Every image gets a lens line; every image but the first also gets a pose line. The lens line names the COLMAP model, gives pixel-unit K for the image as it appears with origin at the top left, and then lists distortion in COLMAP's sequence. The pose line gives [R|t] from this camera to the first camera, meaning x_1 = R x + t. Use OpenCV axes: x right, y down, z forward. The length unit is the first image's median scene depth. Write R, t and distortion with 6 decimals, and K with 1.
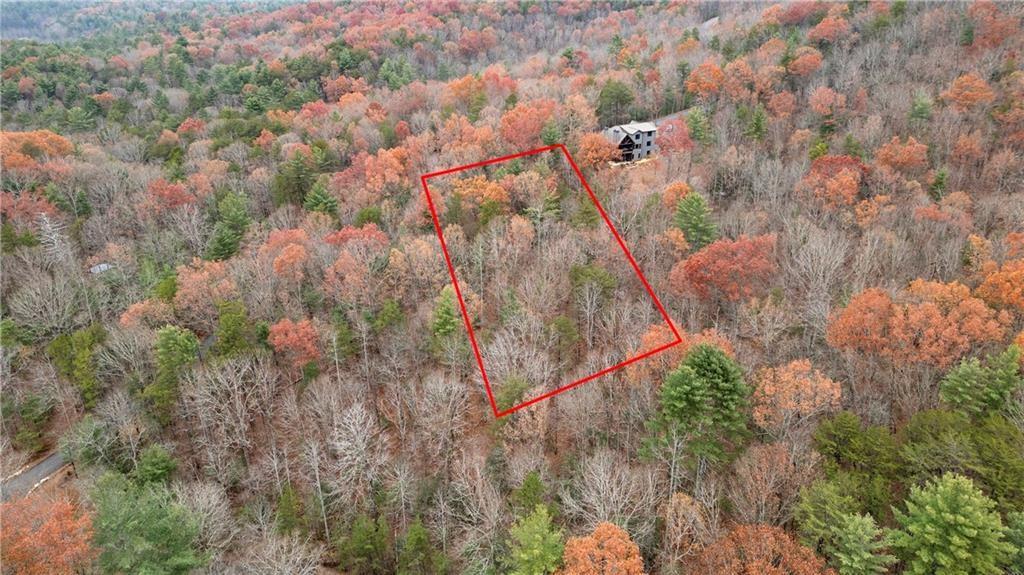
lens RADIAL K [[704.9, 0, 512.6], [0, 704.9, 304.7], [0, 0, 1]] dist [0.071046, -0.062394]
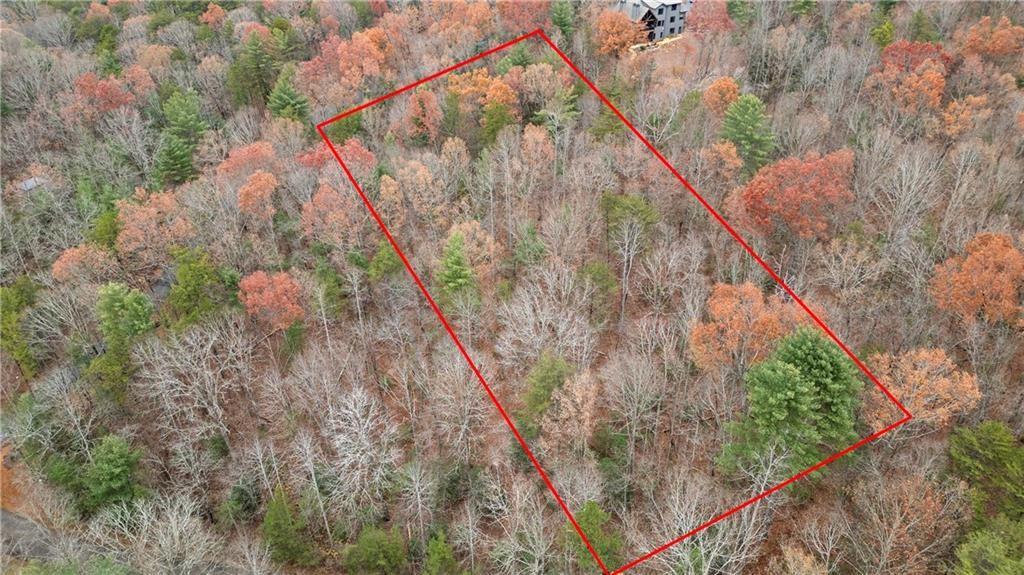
lens RADIAL K [[704.9, 0, 512.6], [0, 704.9, 304.7], [0, 0, 1]] dist [0.071046, -0.062394]
pose [[0.999307, -0.021368, 0.030472, -0.043989], [0.015450, 0.983048, 0.182694, -0.070487], [-0.033860, -0.182097, 0.982697, 0.149659]]
